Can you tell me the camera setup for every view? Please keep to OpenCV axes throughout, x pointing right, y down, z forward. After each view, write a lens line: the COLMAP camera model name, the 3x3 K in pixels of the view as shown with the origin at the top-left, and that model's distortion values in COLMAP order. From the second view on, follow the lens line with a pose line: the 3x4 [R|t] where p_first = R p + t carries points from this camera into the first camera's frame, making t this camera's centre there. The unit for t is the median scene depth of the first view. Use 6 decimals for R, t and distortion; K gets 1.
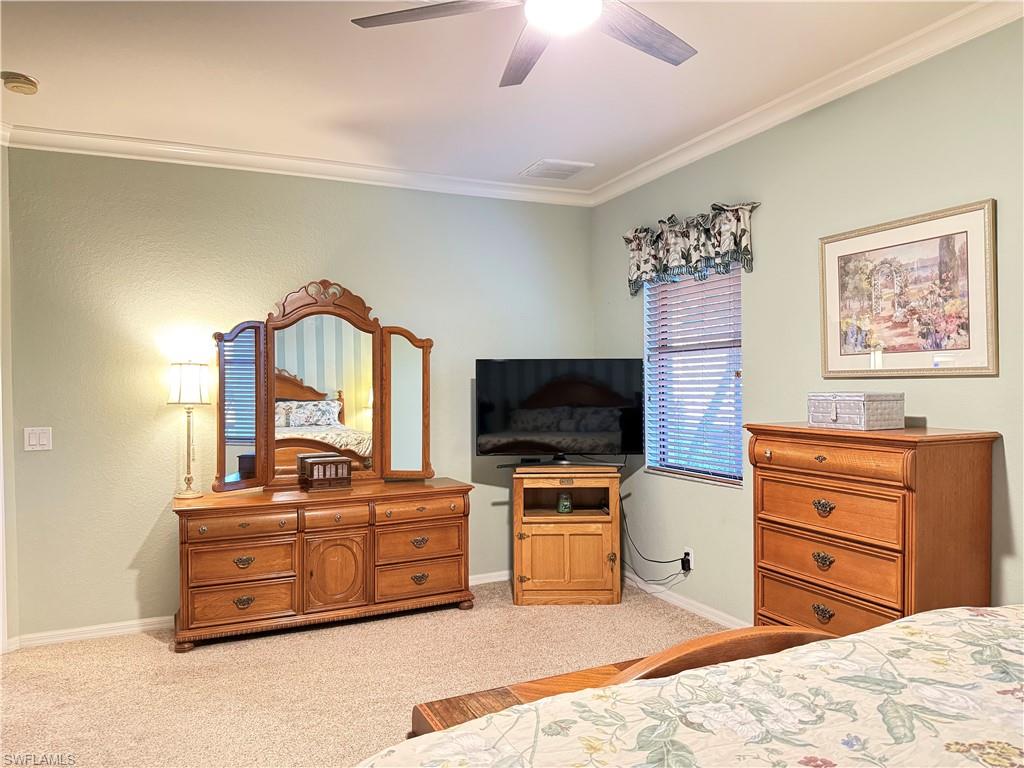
lens RADIAL K [[724.7, 0, 507.4], [0, 724.7, 379.2], [0, 0, 1]] dist [0.033718, -0.029232]
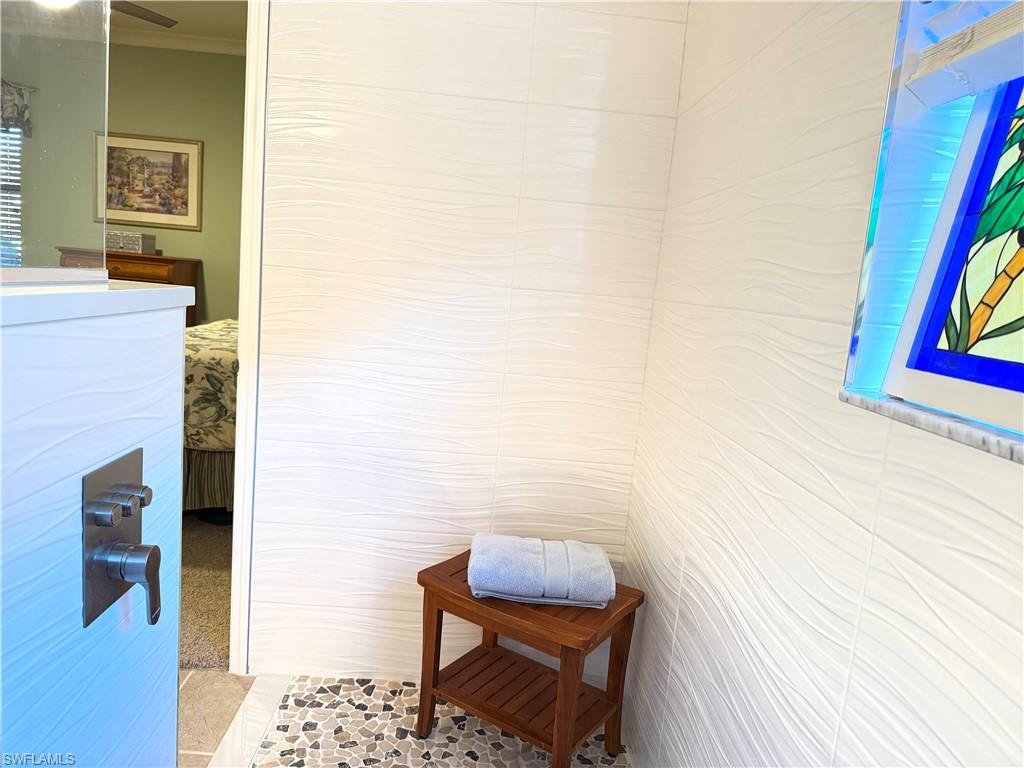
lens RADIAL K [[724.7, 0, 508.4], [0, 724.7, 382.9], [0, 0, 1]] dist [0.033718, -0.029232]
pose [[0.371869, -0.092573, 0.923658, -0.820589], [-0.093285, 0.986252, 0.136403, 0.049013], [-0.923586, -0.136887, 0.358120, -0.510899]]
